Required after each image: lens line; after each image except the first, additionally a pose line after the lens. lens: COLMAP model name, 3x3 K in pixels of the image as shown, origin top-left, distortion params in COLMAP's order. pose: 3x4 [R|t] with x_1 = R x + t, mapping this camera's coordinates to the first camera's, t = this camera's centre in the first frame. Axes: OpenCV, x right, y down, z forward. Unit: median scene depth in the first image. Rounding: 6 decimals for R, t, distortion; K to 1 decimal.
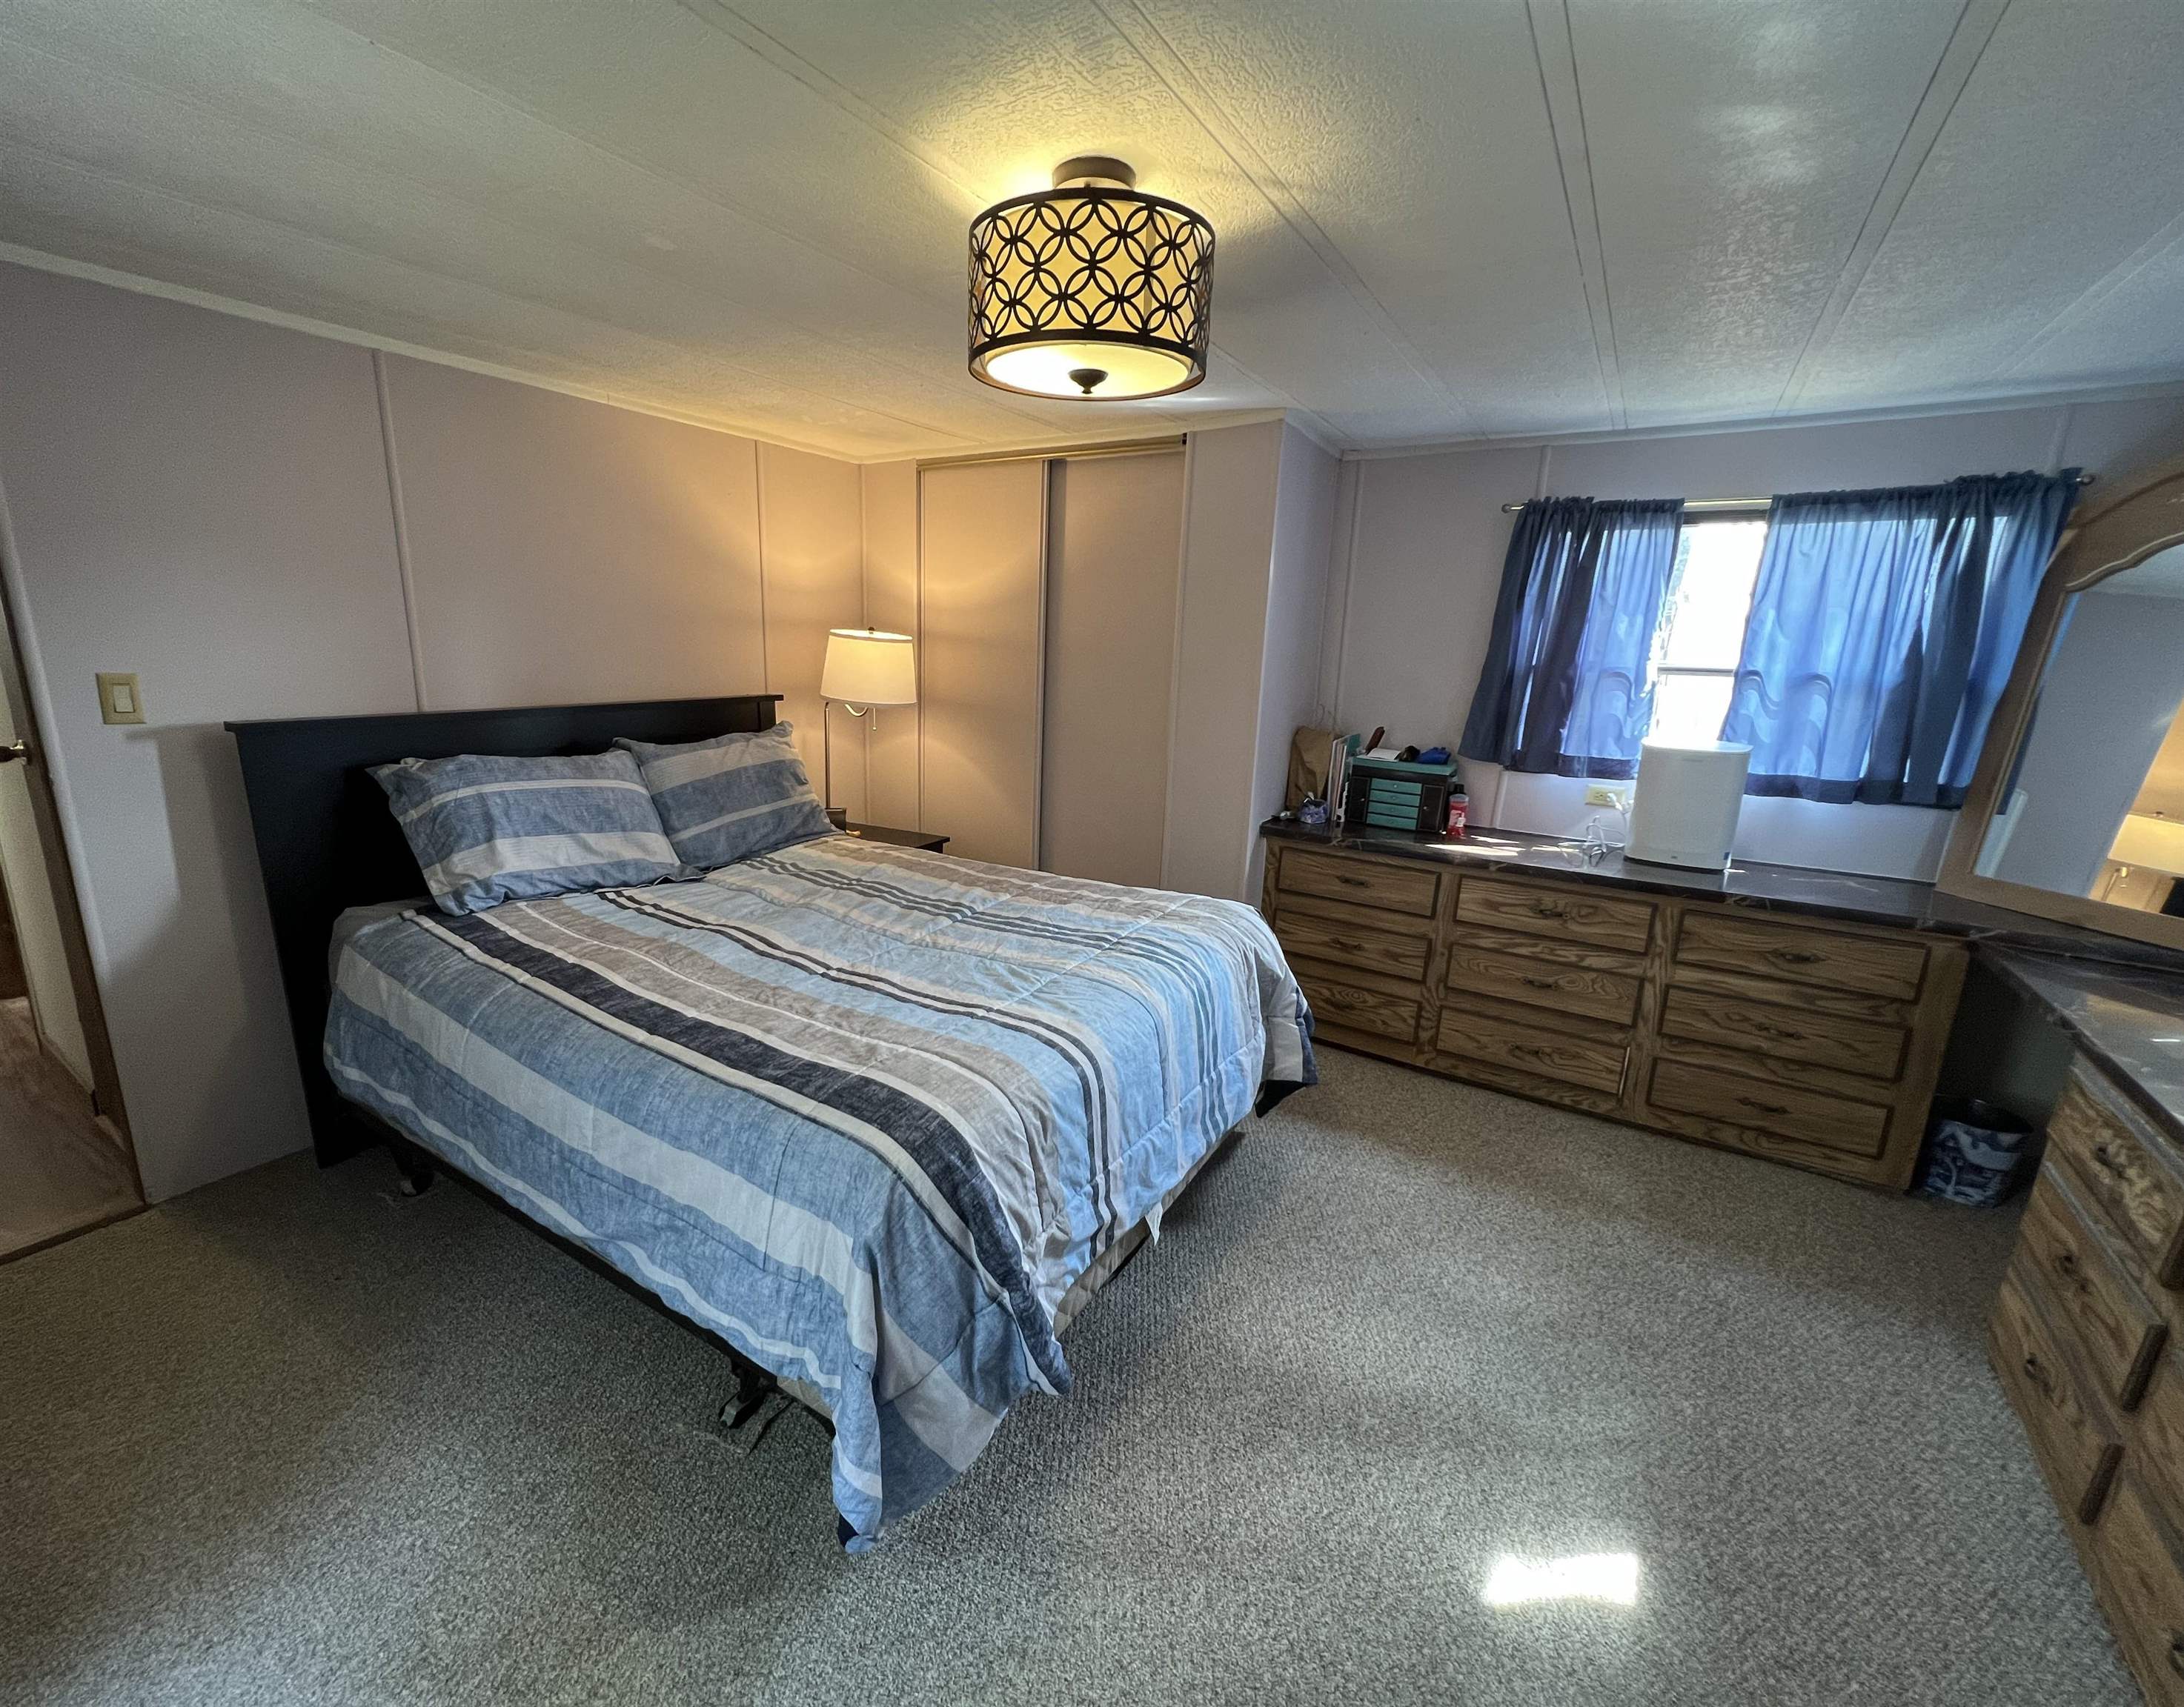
lens RADIAL K [[931.9, 0, 1092.0], [0, 931.9, 853.5], [0, 0, 1]] dist [-0.002844, -0.000819]
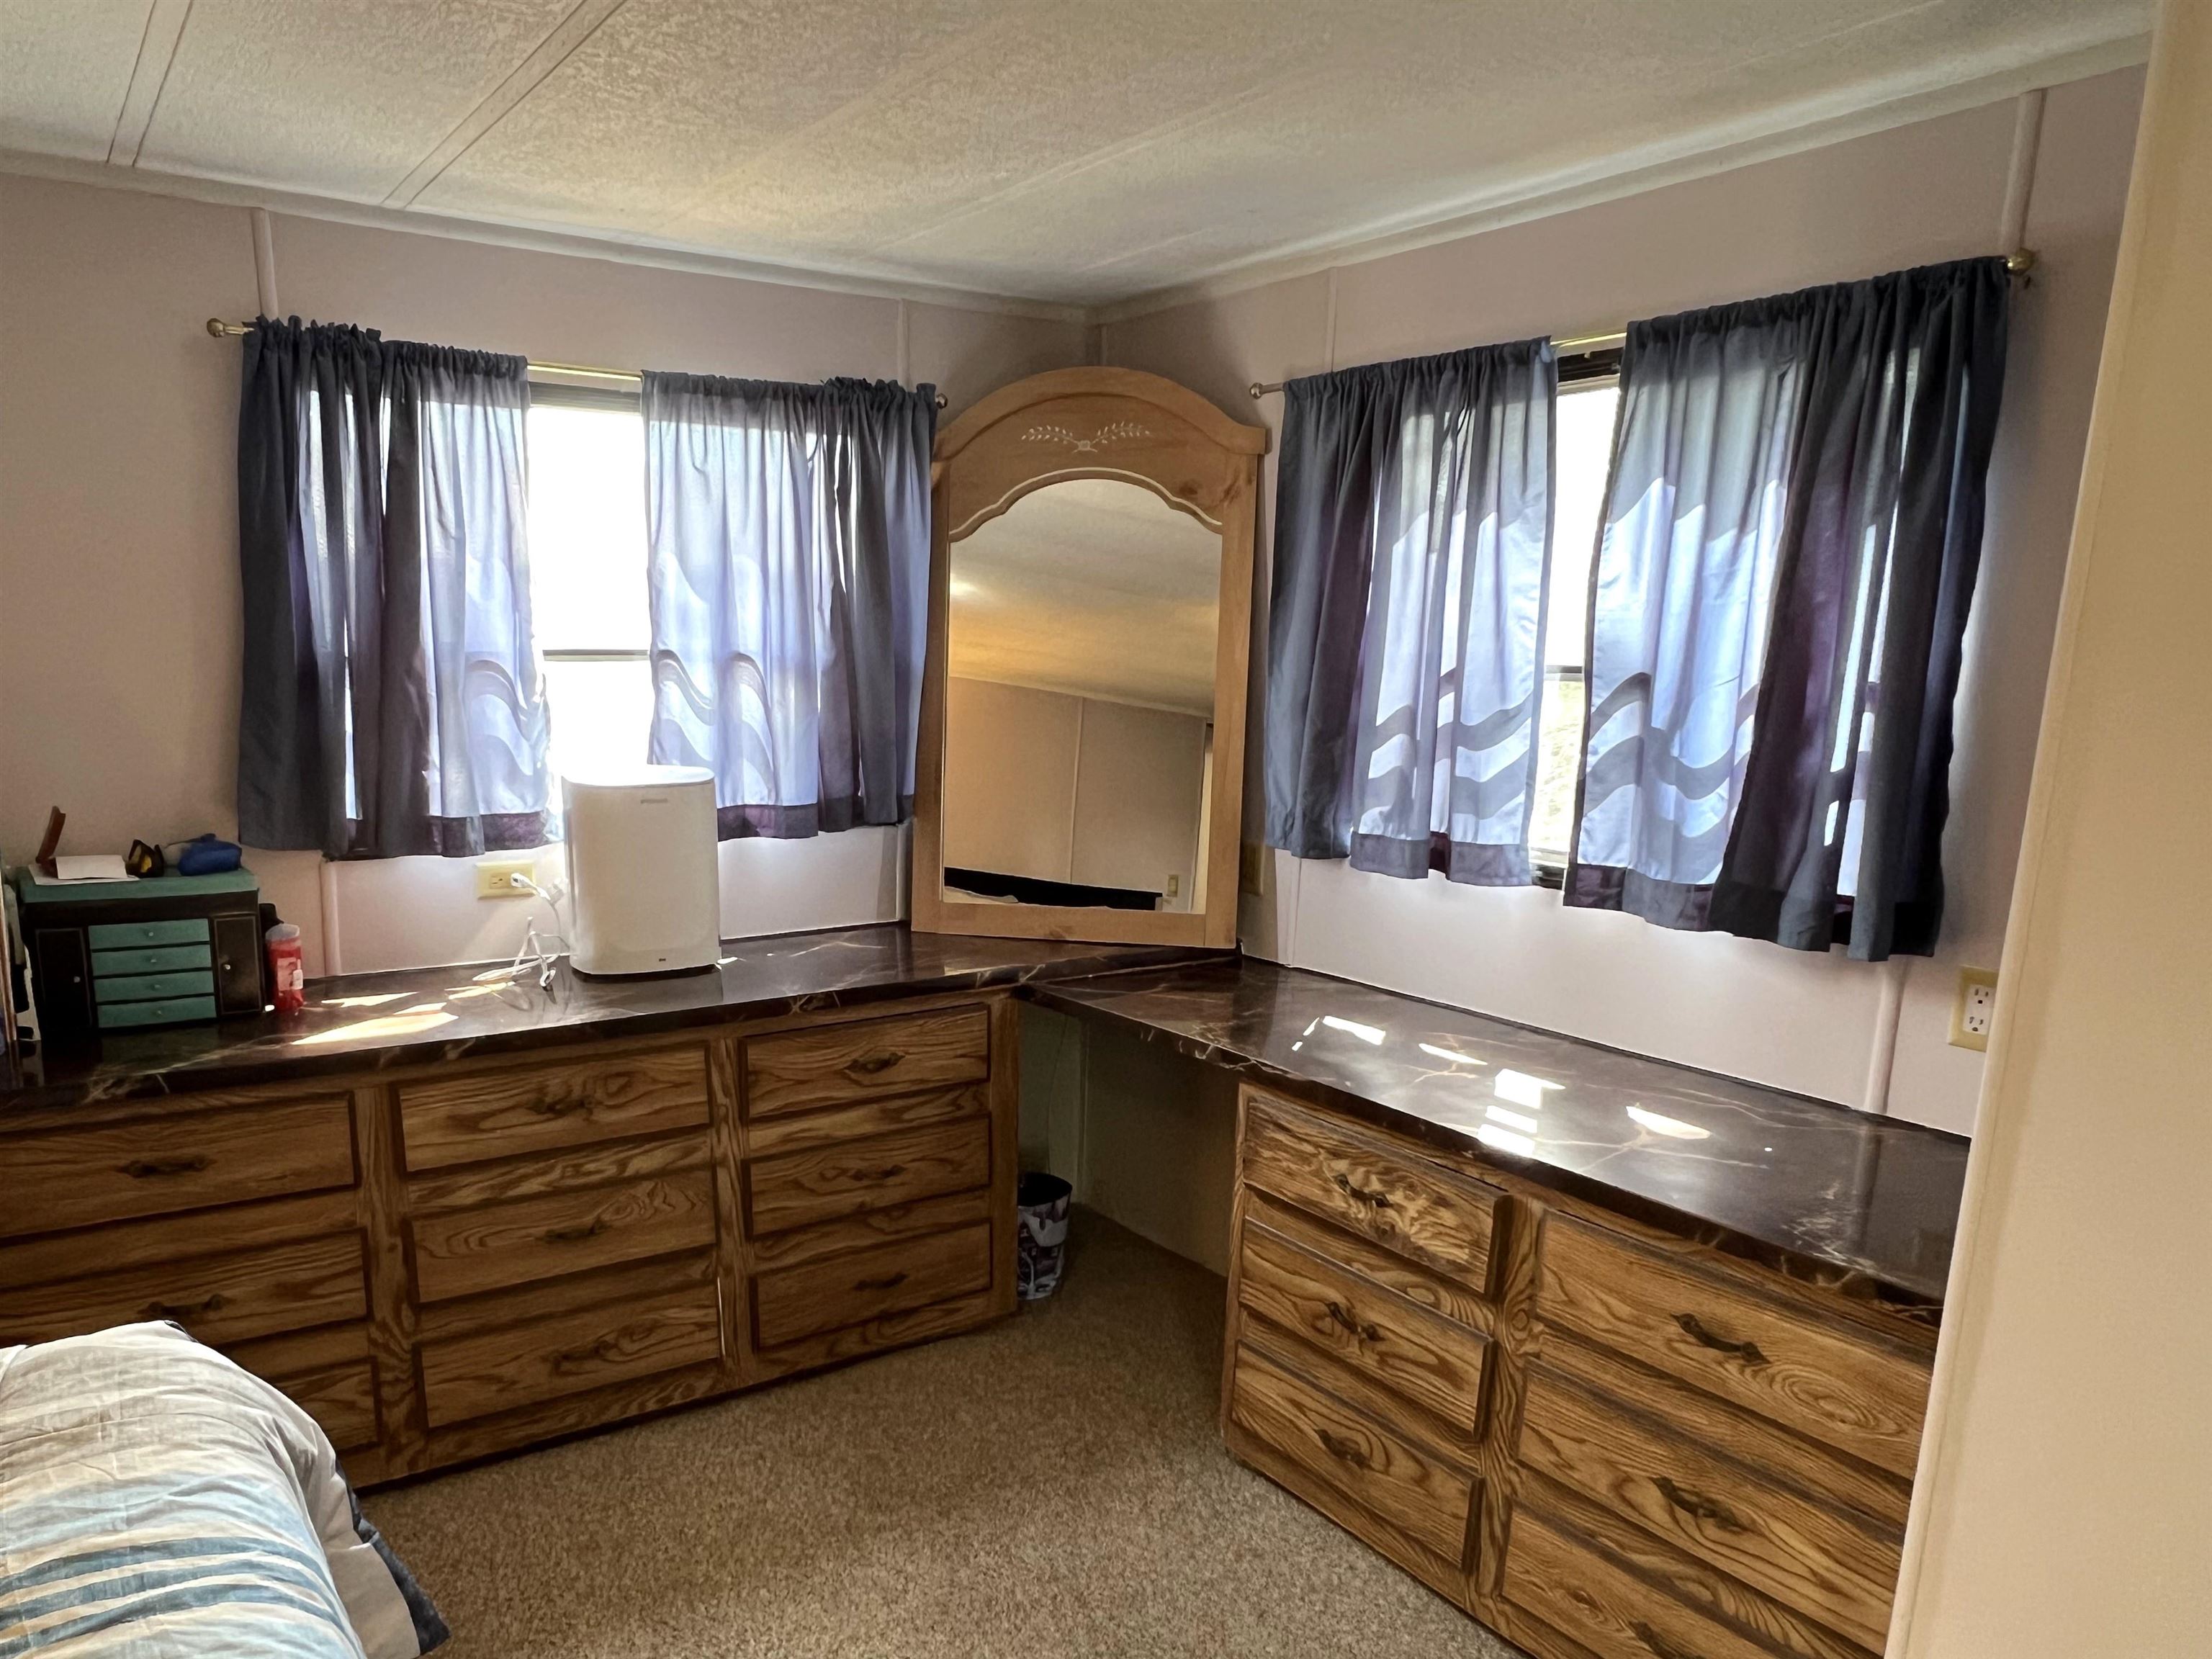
lens RADIAL K [[1522.4, 0, 1103.4], [0, 1522.4, 1014.7], [0, 0, 1]] dist [-0.002768, 0.001022]
pose [[0.430502, -0.239388, 0.870265, -0.138065], [0.200917, 0.965411, 0.166171, -0.071671], [-0.879943, 0.103314, 0.463709, 0.289506]]
